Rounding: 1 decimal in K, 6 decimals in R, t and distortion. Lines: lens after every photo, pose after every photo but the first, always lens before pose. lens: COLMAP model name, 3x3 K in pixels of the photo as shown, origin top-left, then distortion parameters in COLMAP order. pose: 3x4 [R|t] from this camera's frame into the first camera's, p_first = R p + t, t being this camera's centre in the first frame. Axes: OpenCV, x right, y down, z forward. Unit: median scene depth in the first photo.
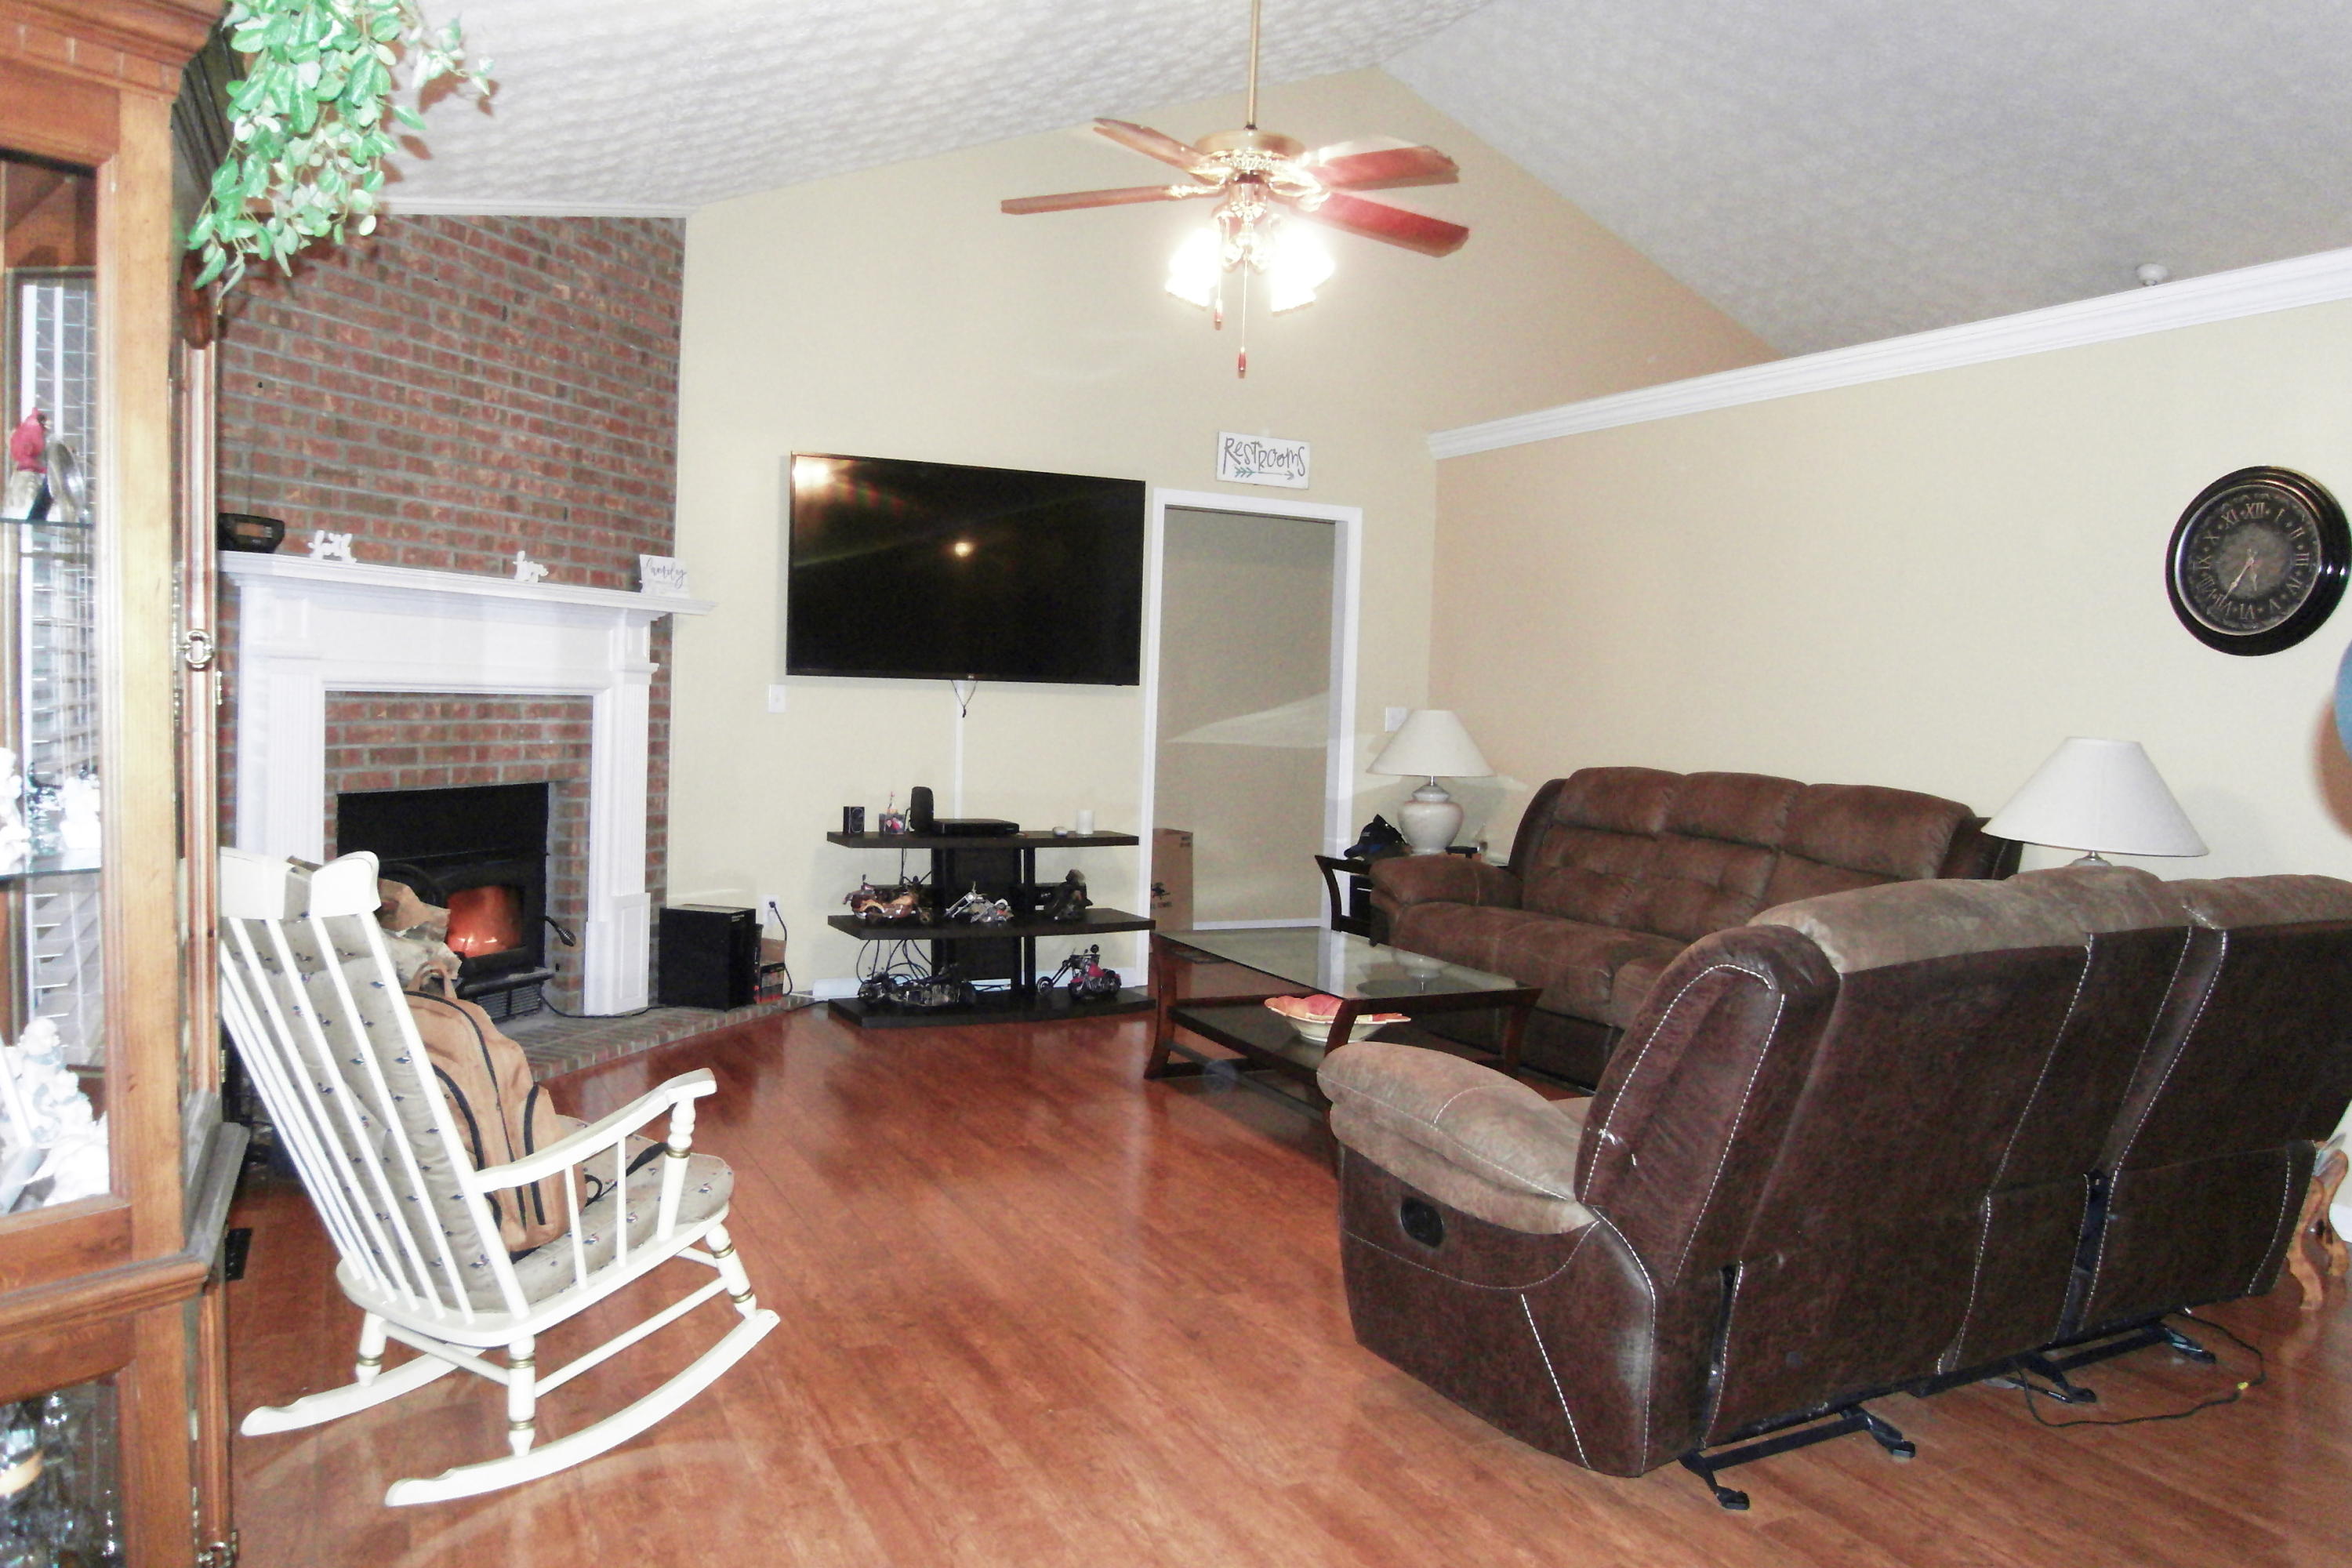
lens RADIAL K [[1737.9, 0, 1176.0], [0, 1737.9, 784.0], [0, 0, 1]] dist [-0.034450, 0.005927]
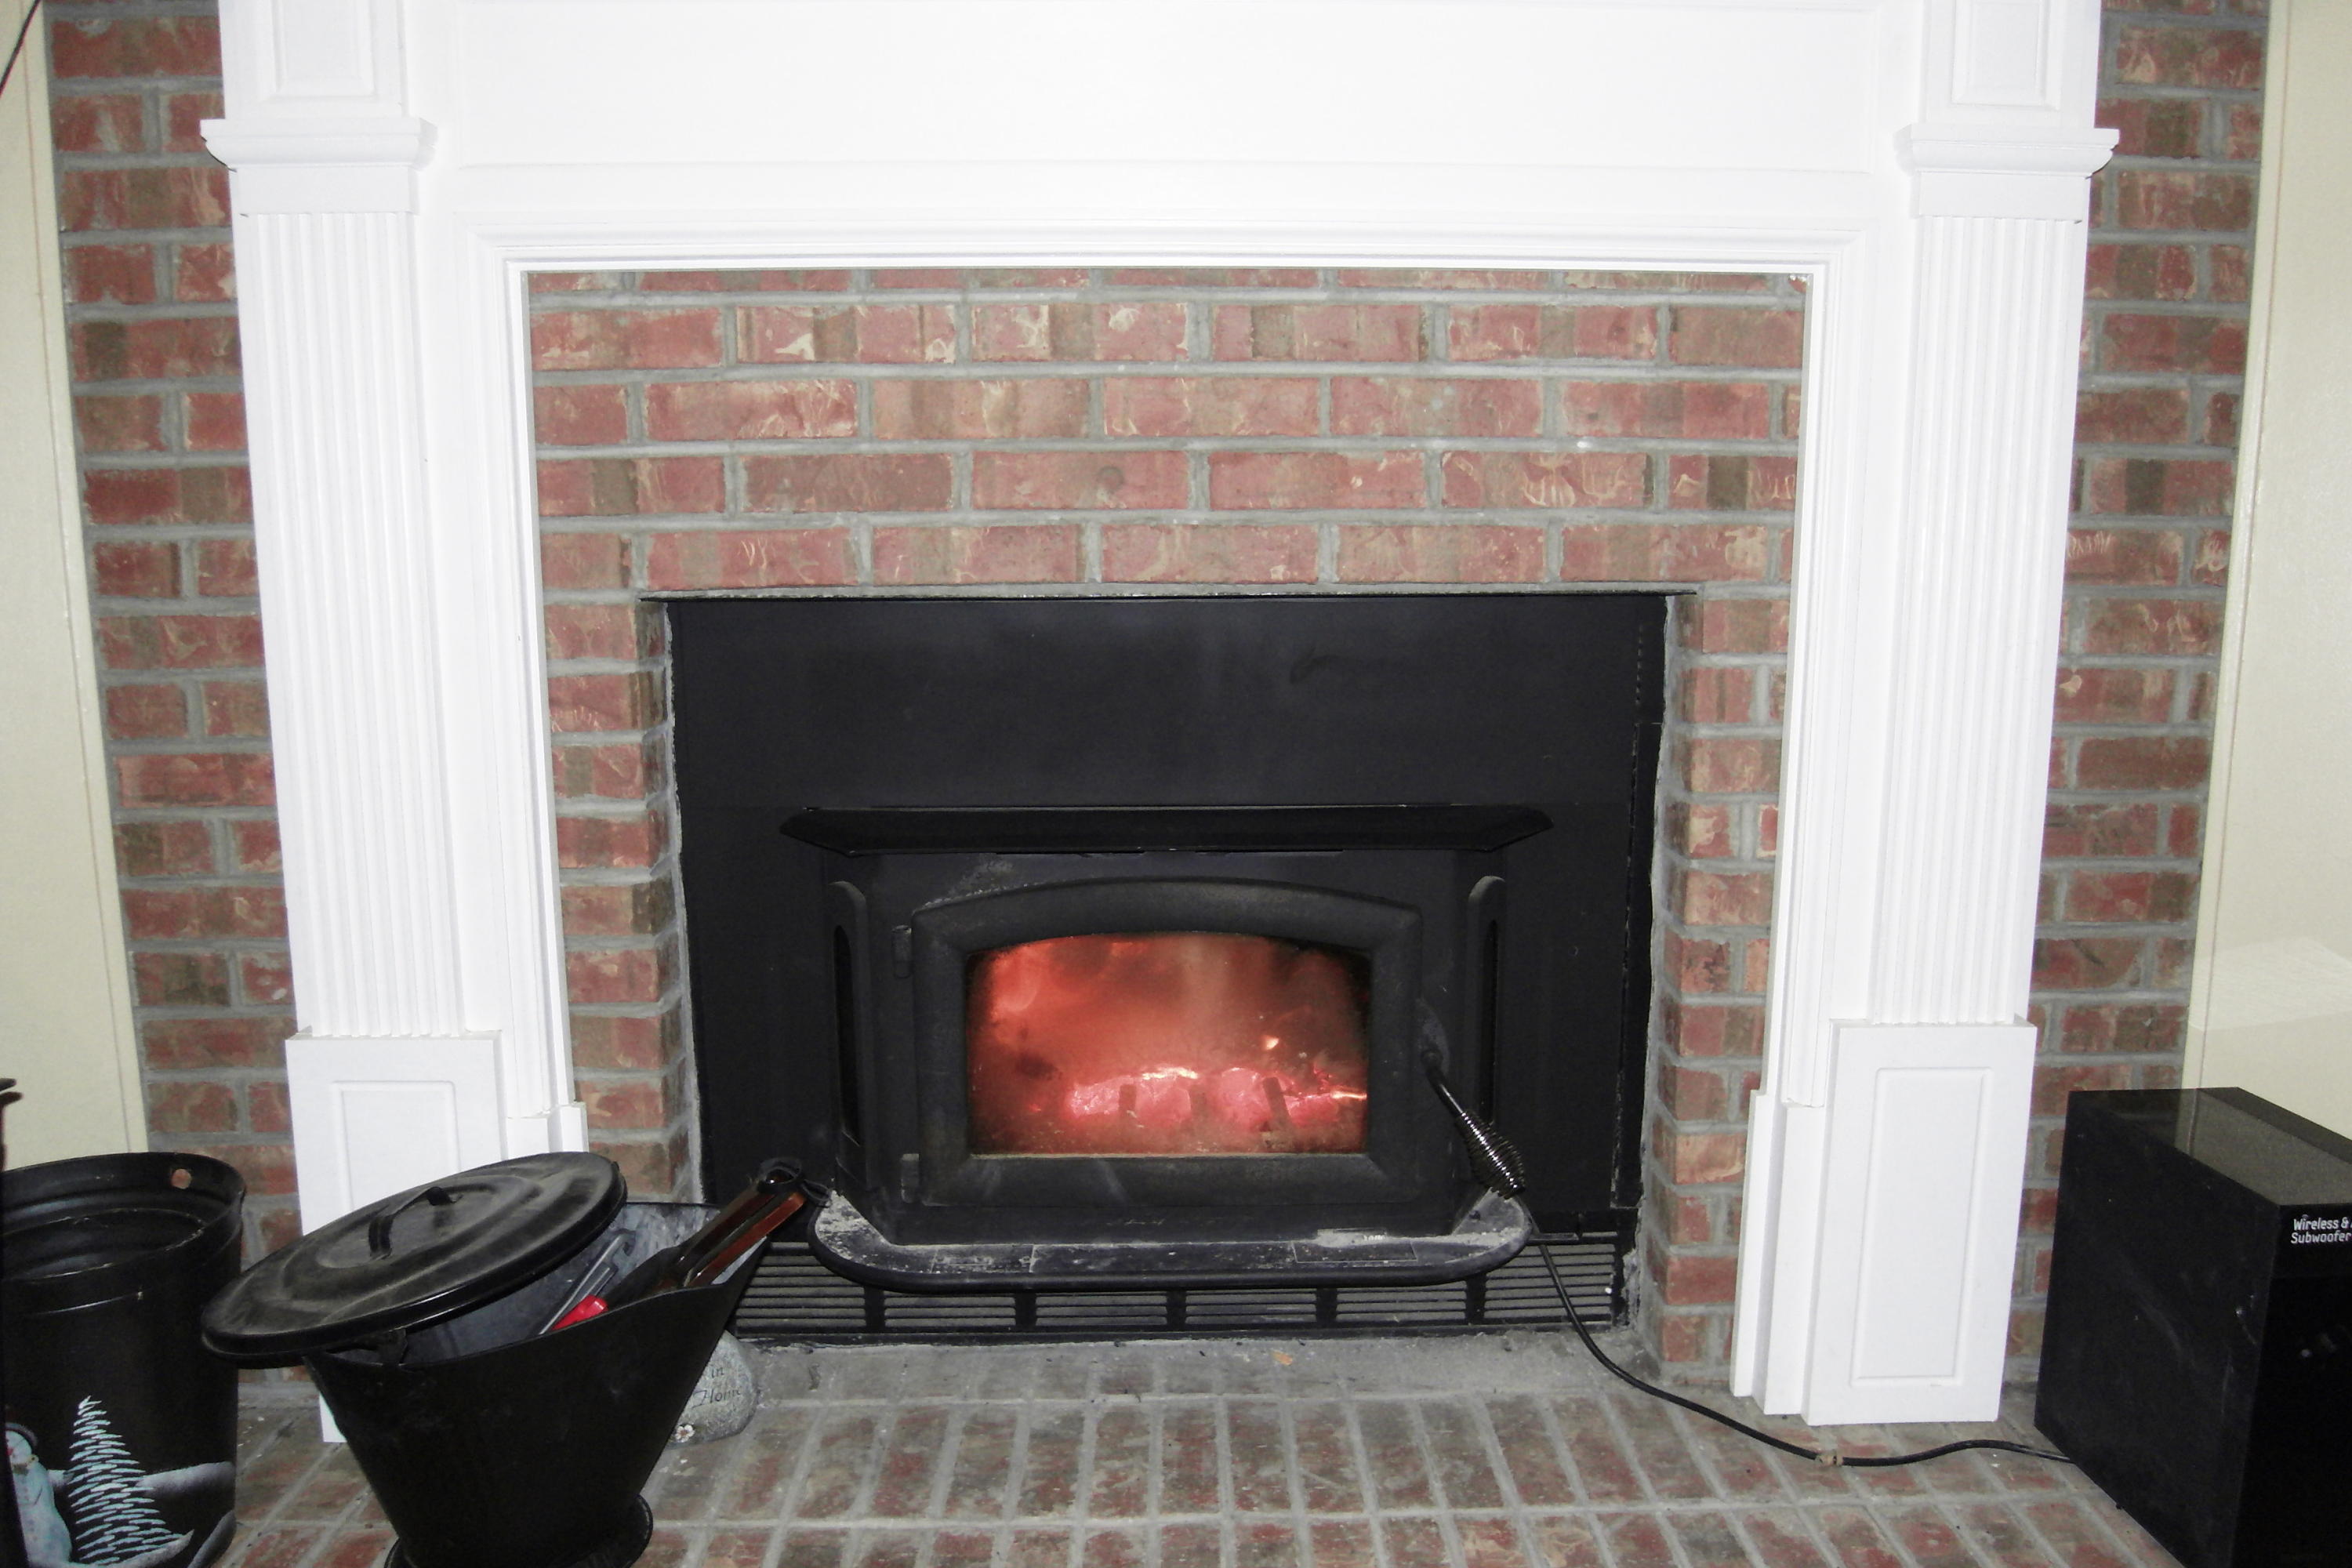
lens RADIAL K [[1926.6, 0, 1176.0], [0, 1926.6, 784.0], [0, 0, 1]] dist [-0.091702, 0.003105]
pose [[0.365315, 0.138774, -0.920482, -0.095482], [-0.034254, 0.990160, 0.135684, -0.010177], [0.930253, -0.018037, 0.366474, 0.826611]]
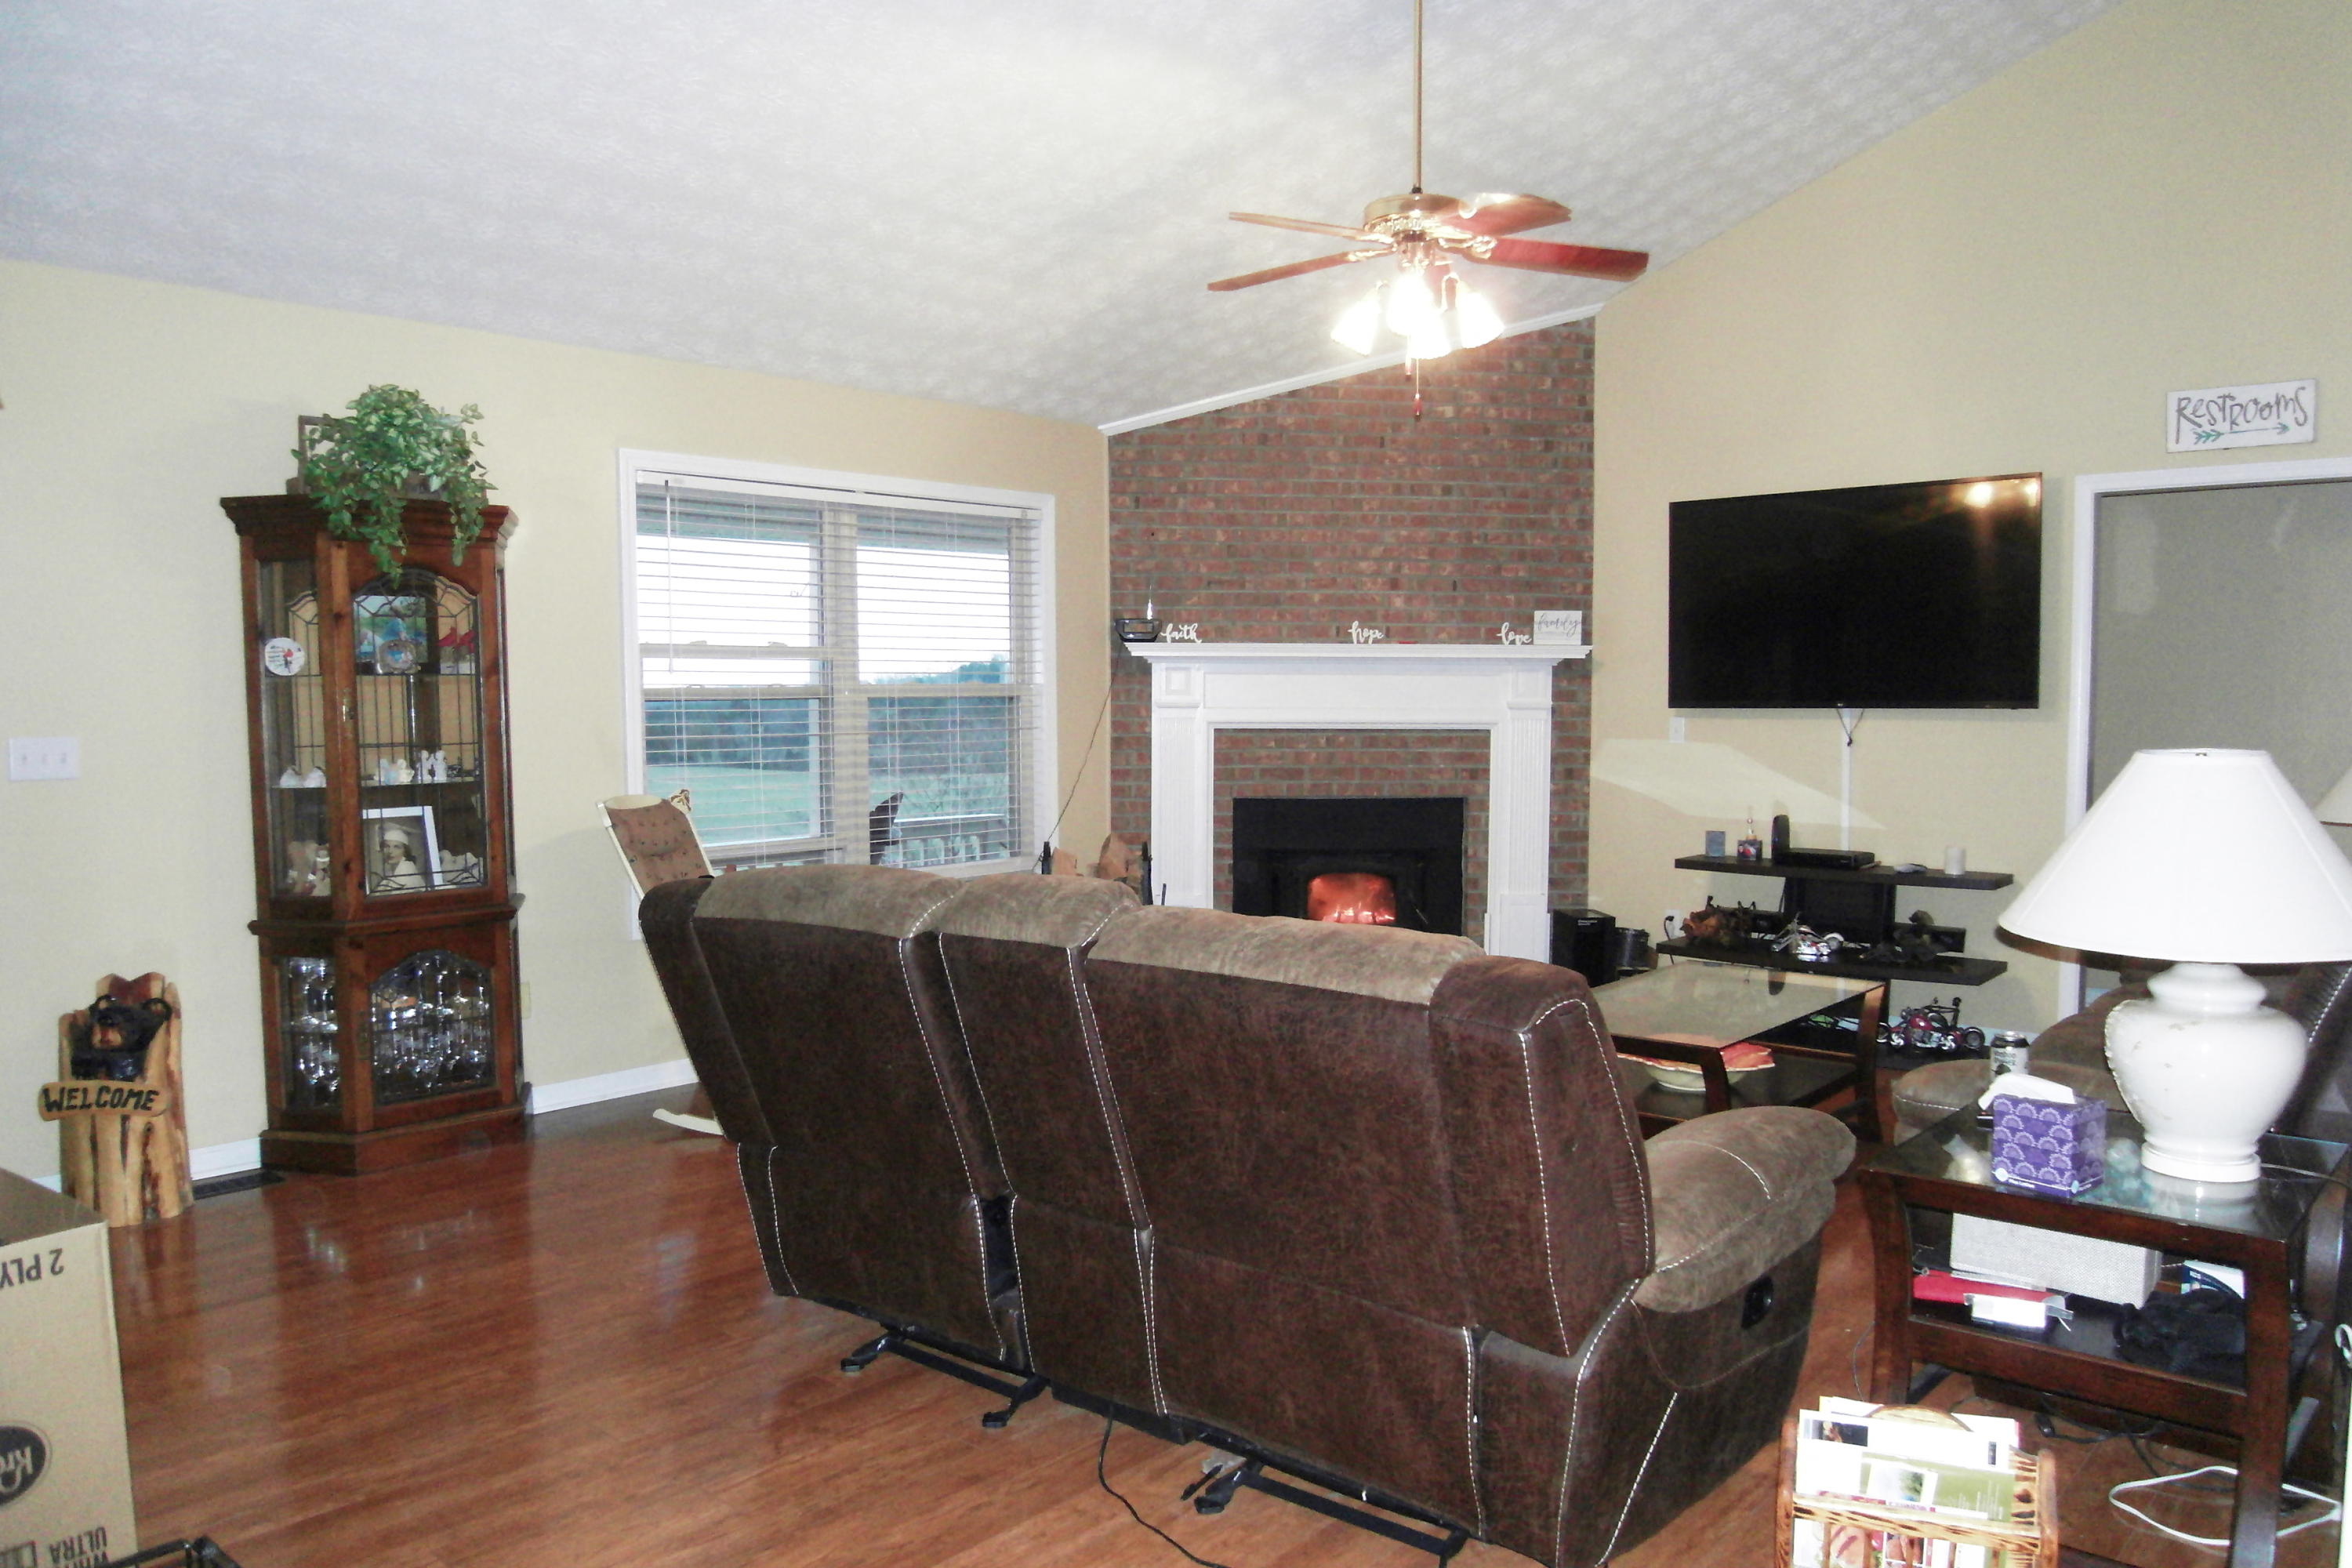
lens RADIAL K [[1737.9, 0, 1176.0], [0, 1737.9, 784.0], [0, 0, 1]] dist [-0.034450, 0.005927]
pose [[0.372392, 0.011364, -0.928006, 0.749507], [-0.037175, 0.999305, -0.002680, -0.000654], [0.927331, 0.035496, 0.372556, 0.345135]]
